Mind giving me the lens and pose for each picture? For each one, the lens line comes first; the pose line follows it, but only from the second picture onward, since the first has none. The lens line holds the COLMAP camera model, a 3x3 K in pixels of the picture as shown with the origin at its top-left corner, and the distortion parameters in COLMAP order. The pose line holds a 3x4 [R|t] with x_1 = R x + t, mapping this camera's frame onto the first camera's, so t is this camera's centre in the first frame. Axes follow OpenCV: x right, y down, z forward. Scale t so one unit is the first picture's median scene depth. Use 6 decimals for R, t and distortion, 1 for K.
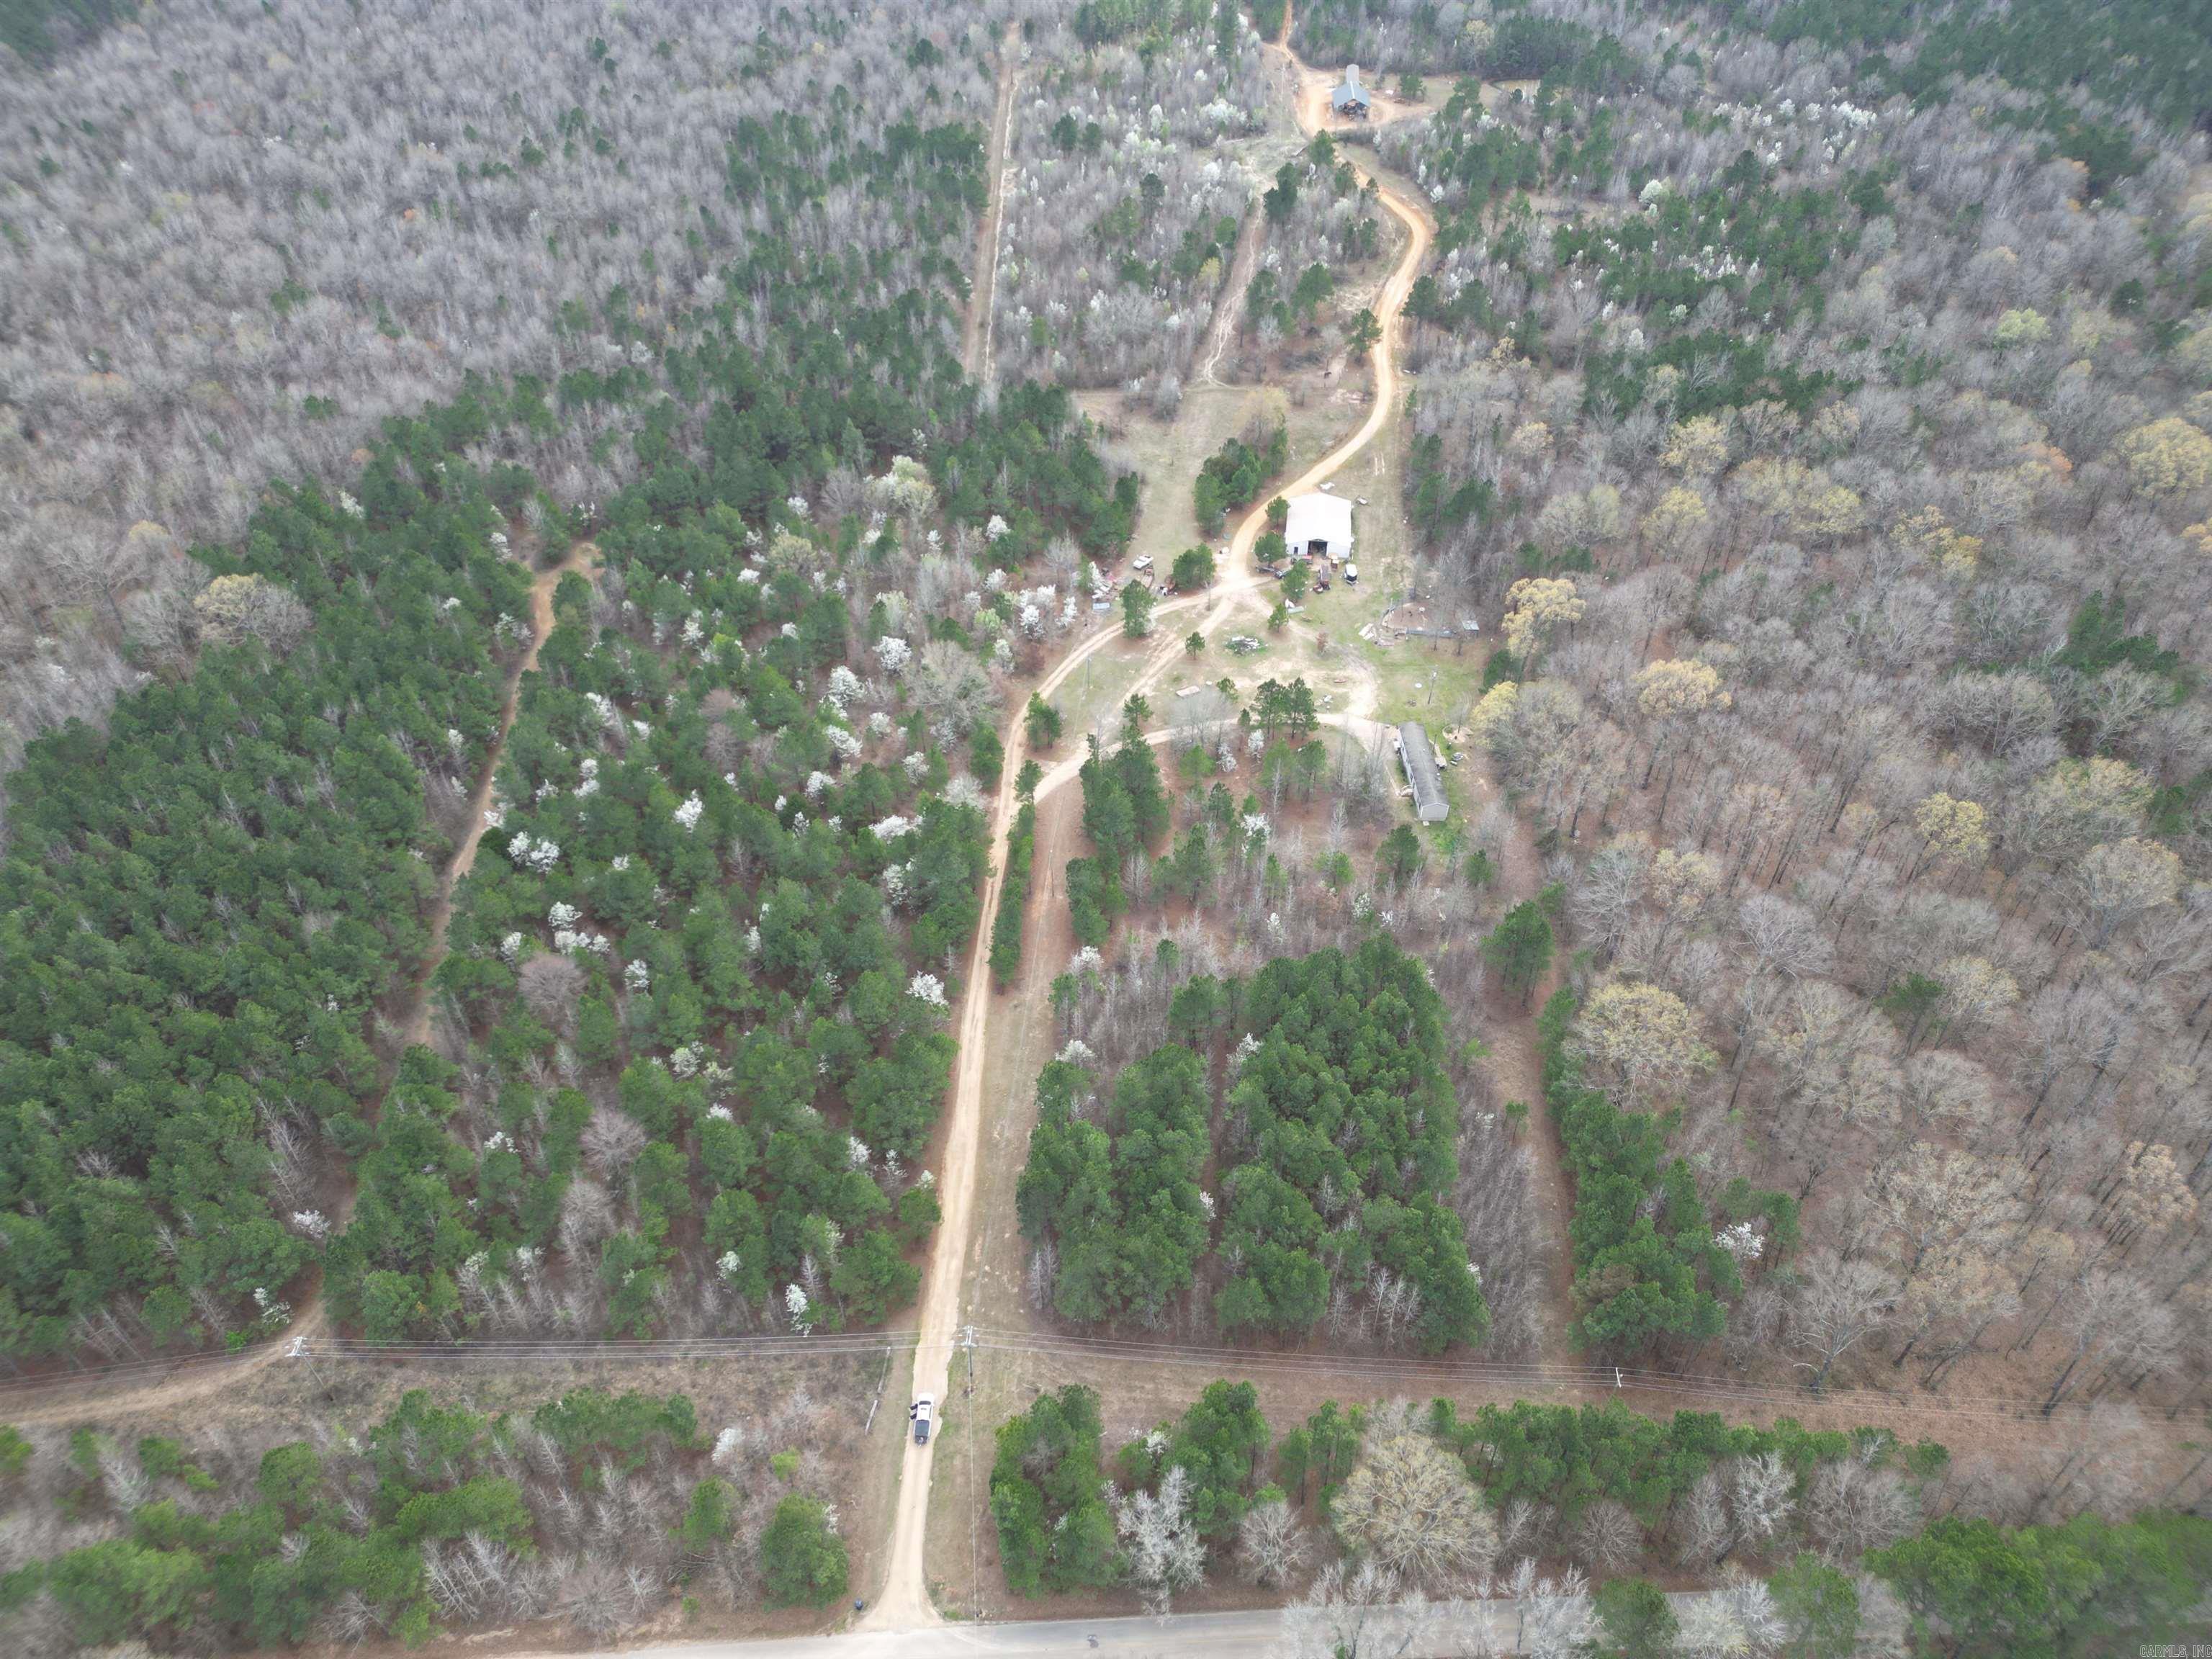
lens RADIAL K [[1525.0, 0, 1110.5], [0, 1525.0, 820.8], [0, 0, 1]] dist [0.093661, -0.108124]
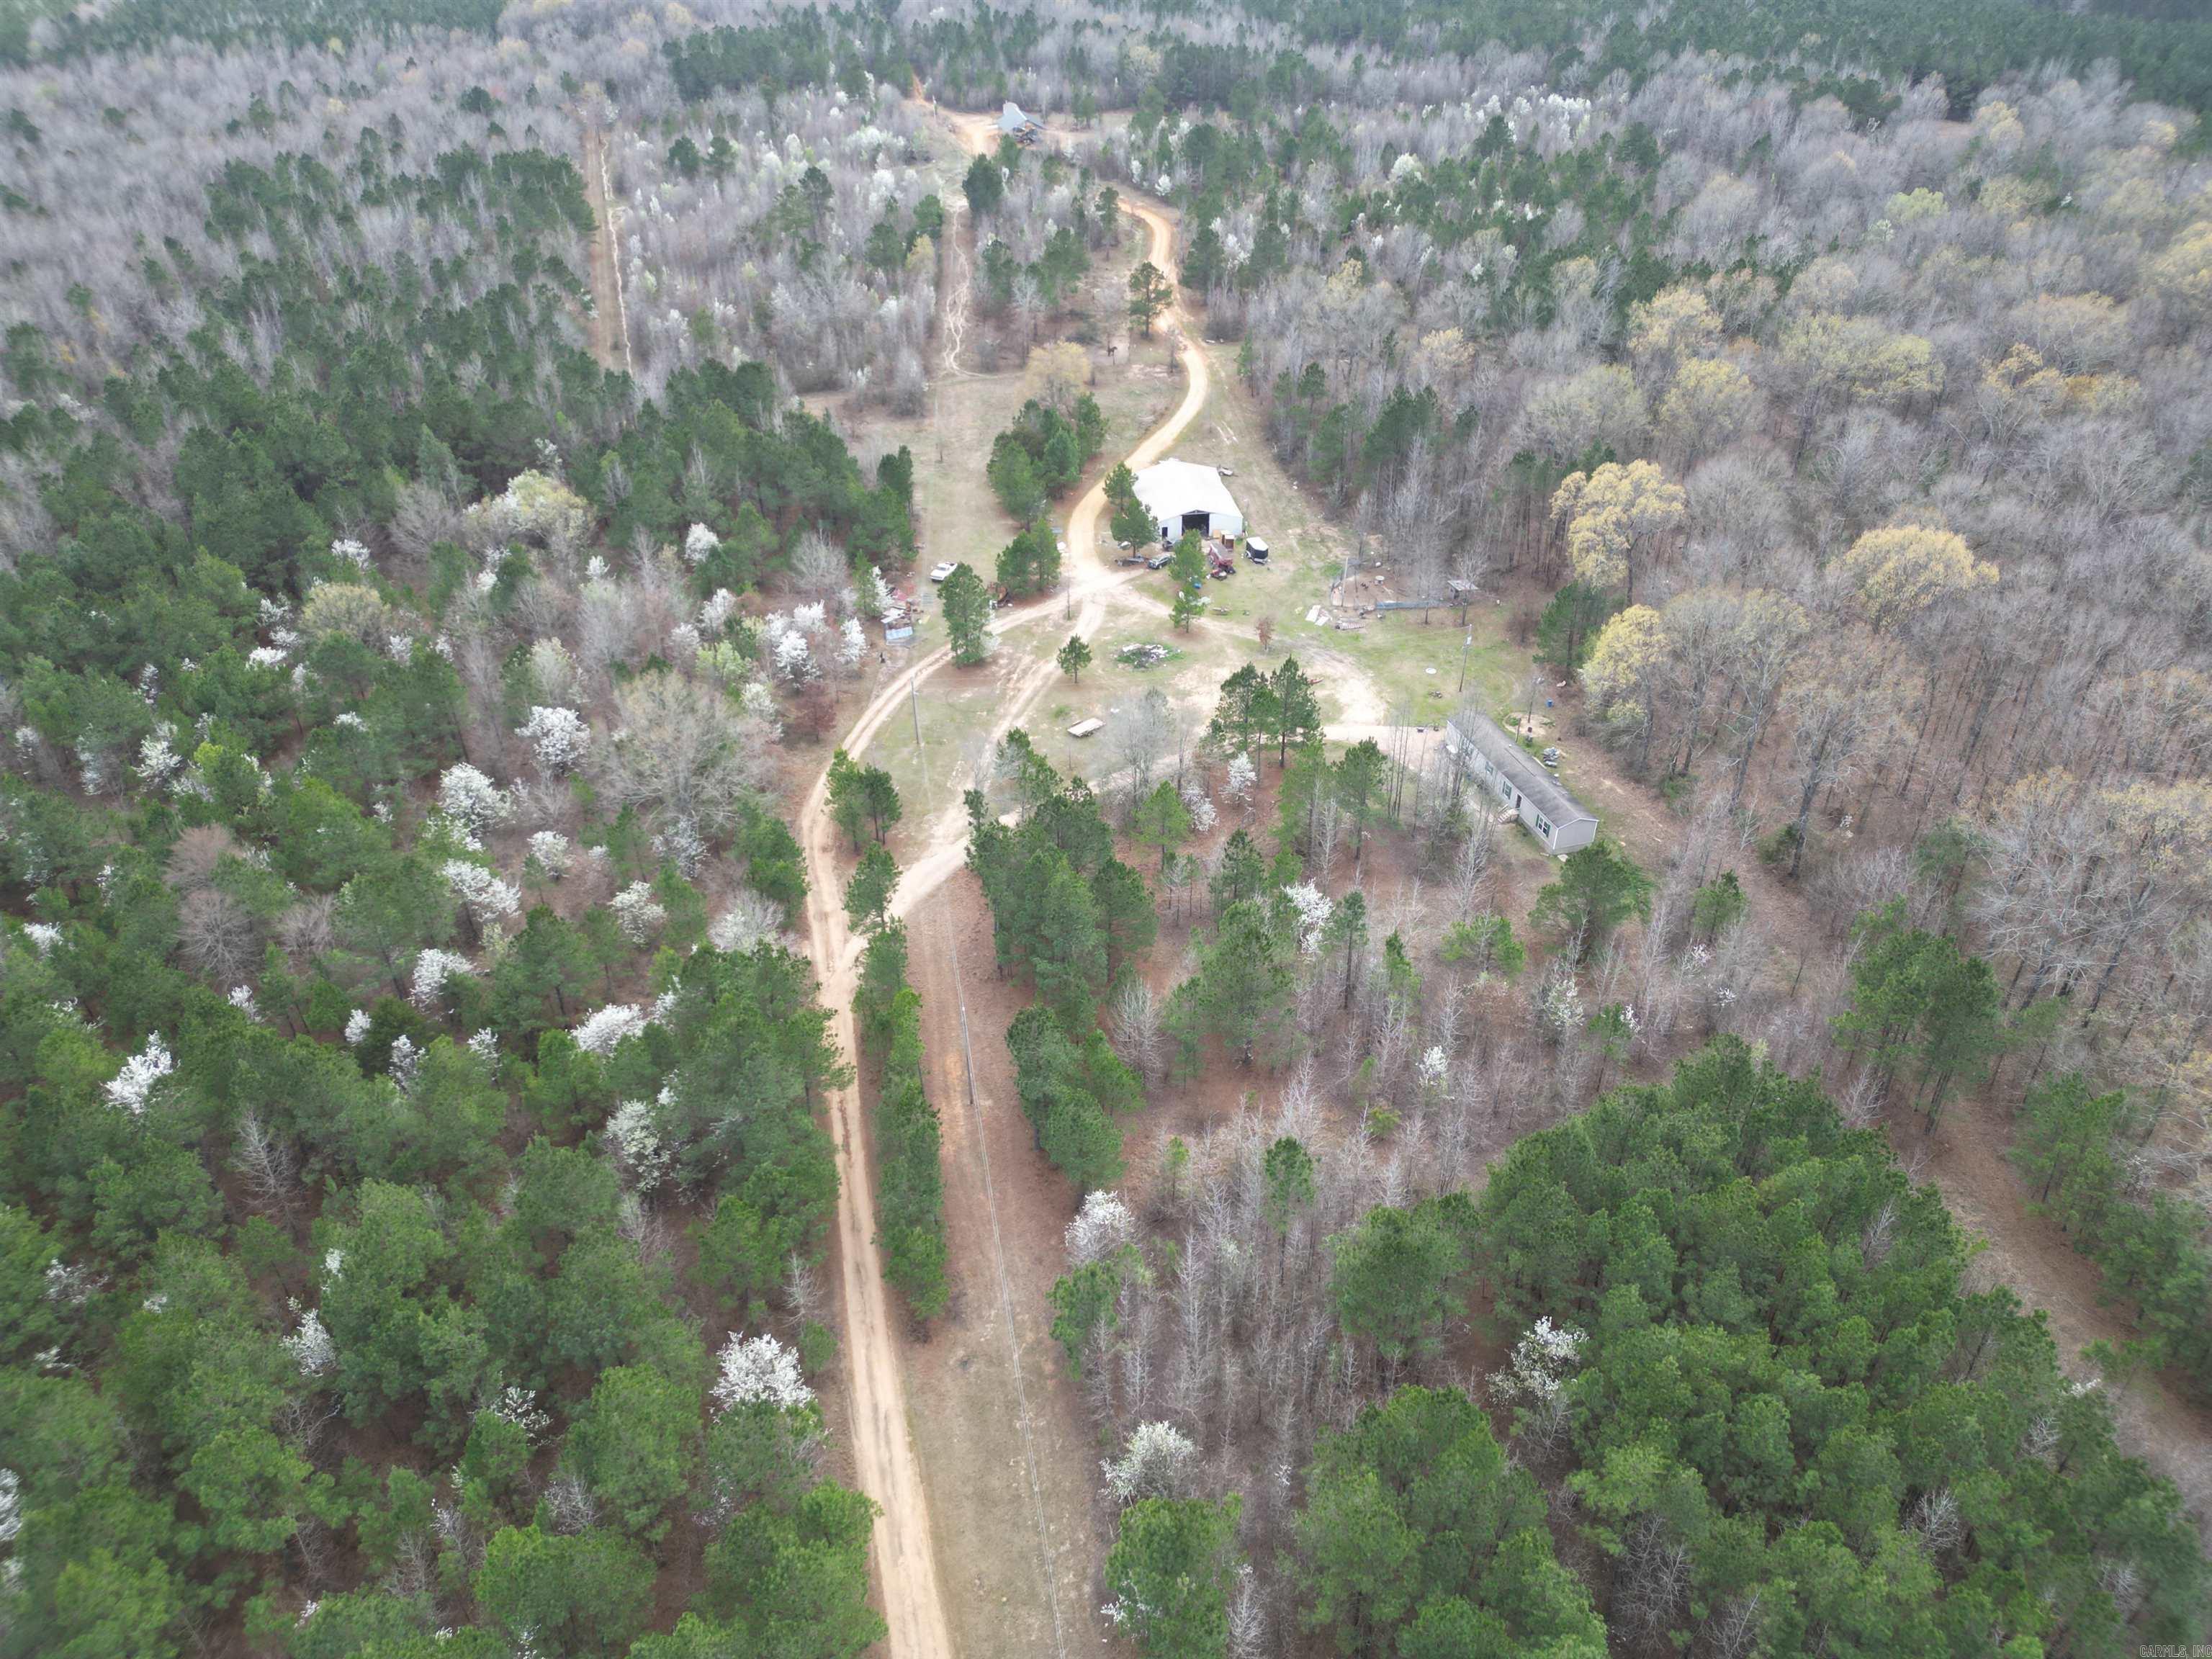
lens RADIAL K [[1525.0, 0, 1110.5], [0, 1525.0, 820.8], [0, 0, 1]] dist [0.093661, -0.108124]
pose [[0.963626, -0.153092, 0.219059, -0.064396], [0.181436, 0.976581, -0.115630, 0.018469], [-0.196227, 0.151169, 0.968836, 0.359835]]
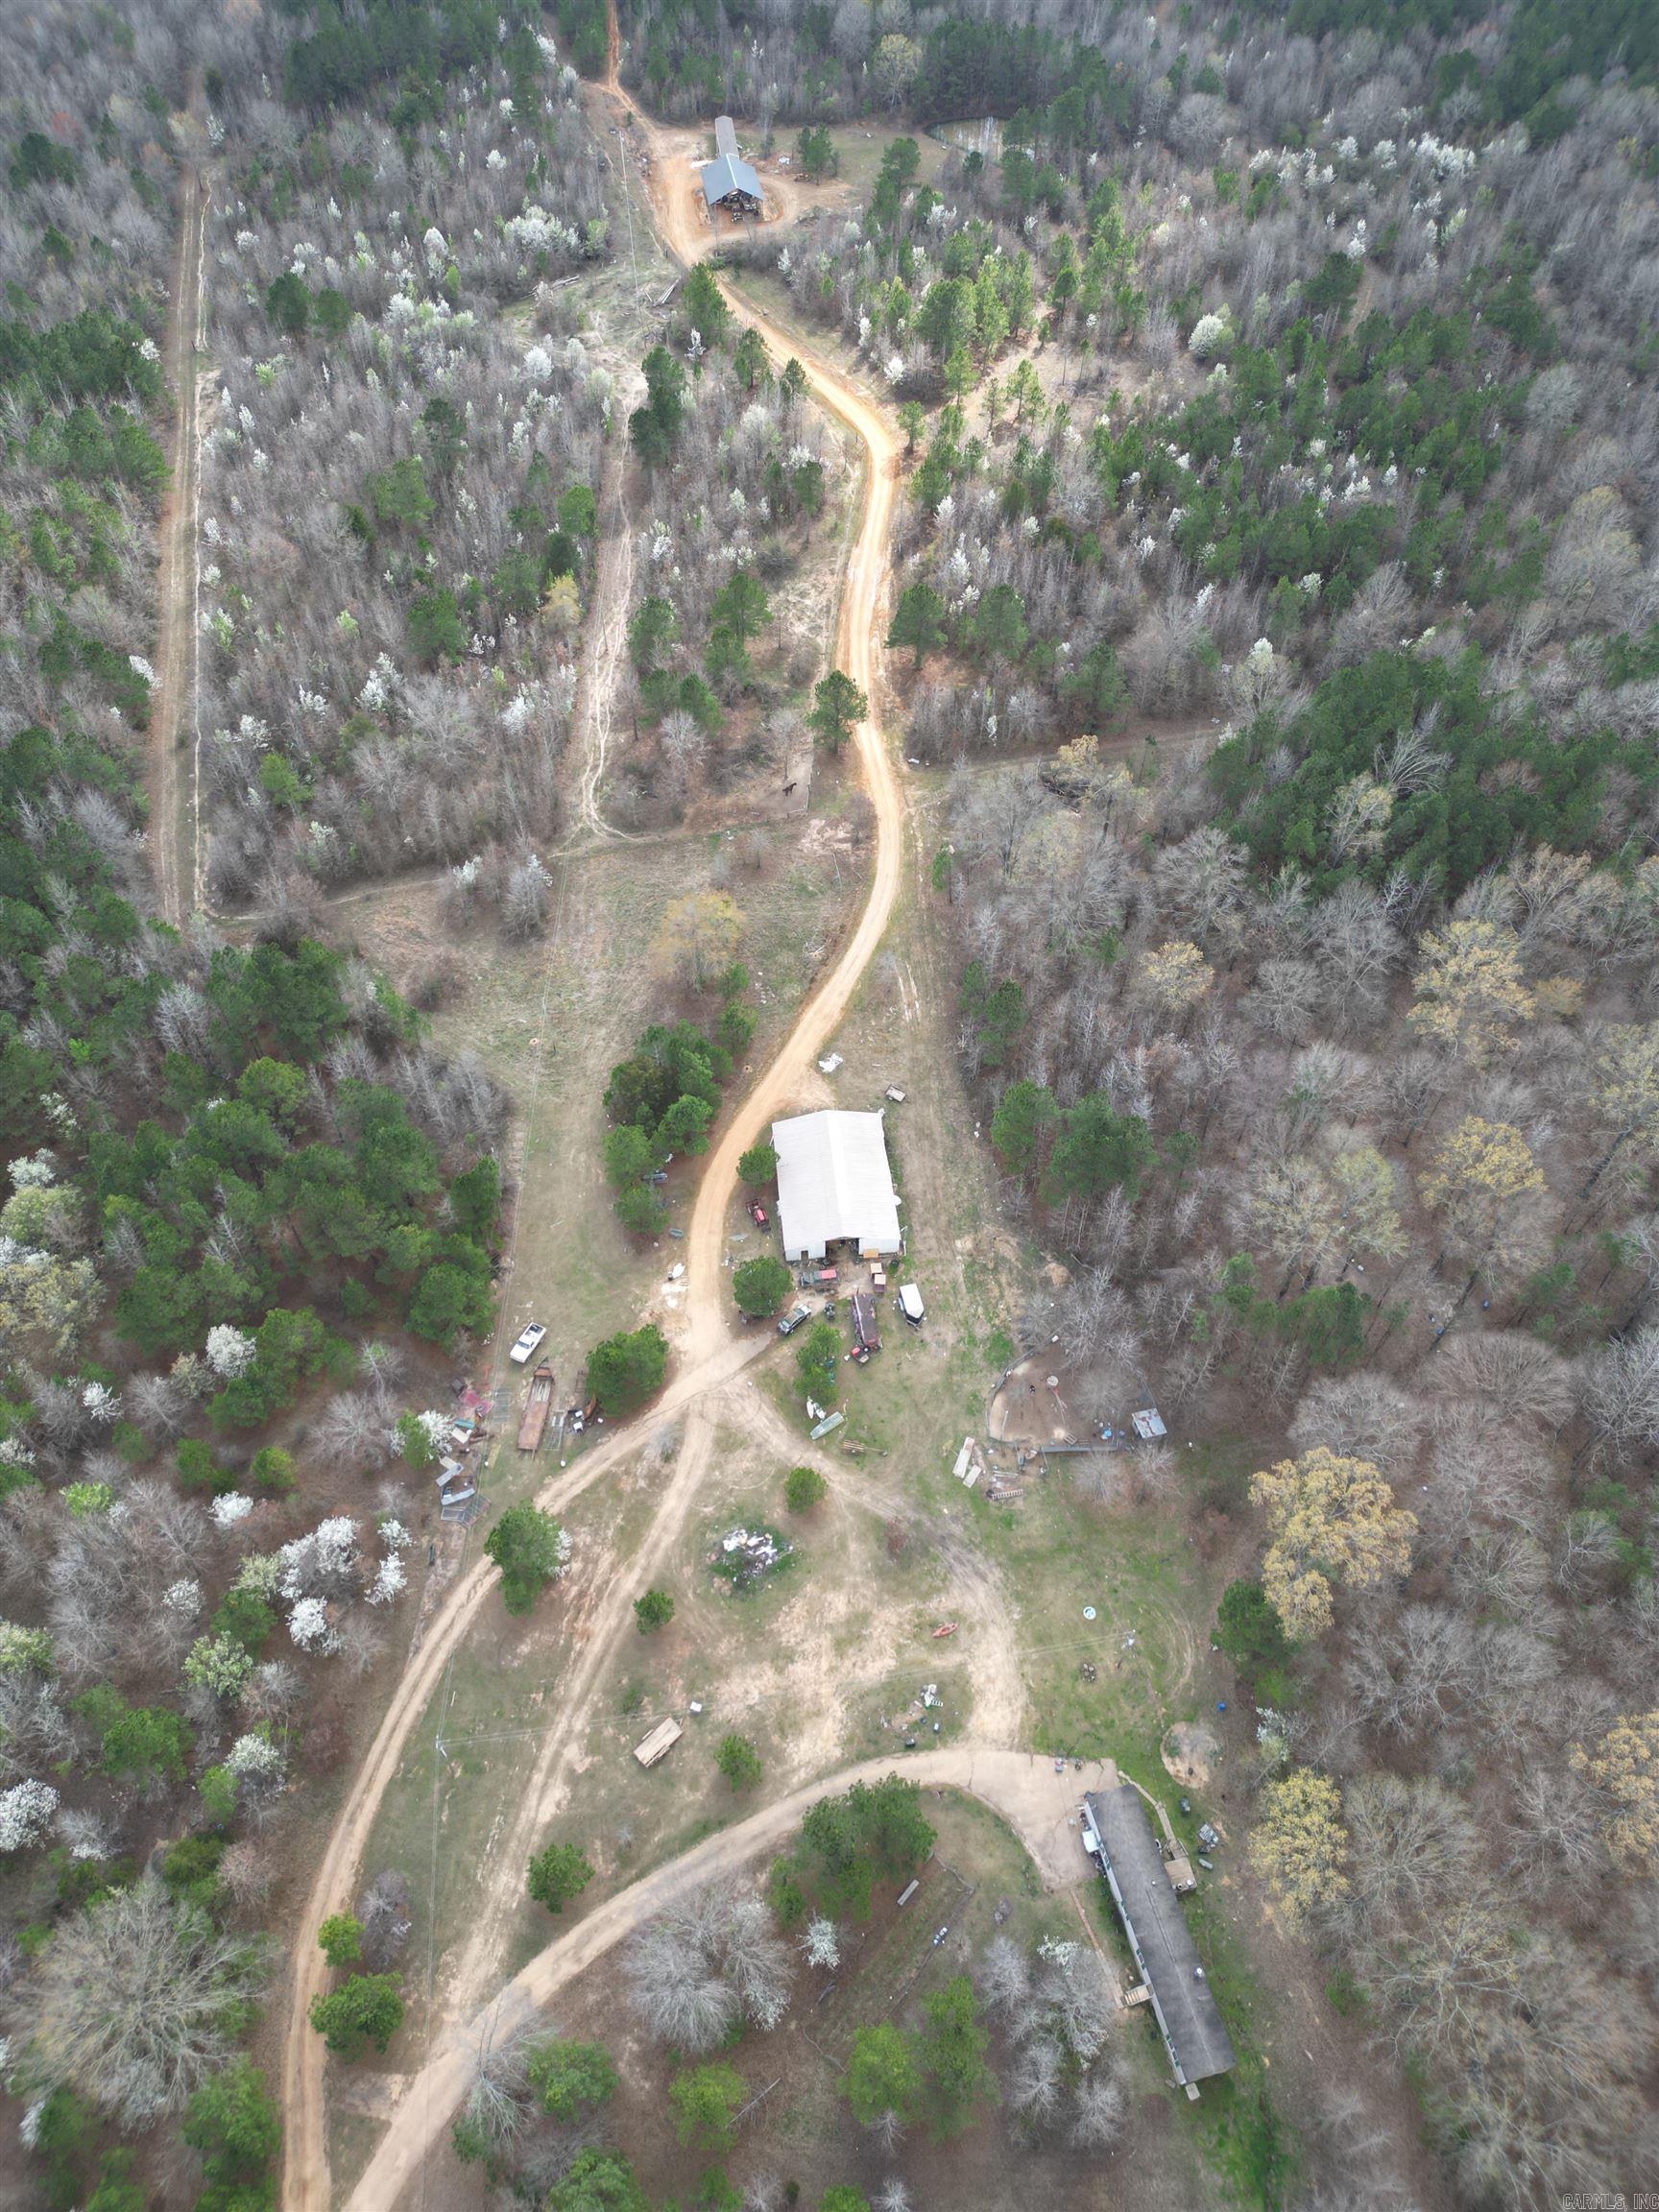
lens RADIAL K [[1526.5, 0, 829.5], [0, 1526.5, 1106.0], [0, 0, 1]] dist [0.057897, -0.044291]
pose [[0.975862, -0.169613, 0.137570, 0.060842], [0.143074, 0.972448, 0.184051, -0.314190], [-0.164997, -0.159925, 0.973242, 0.452759]]
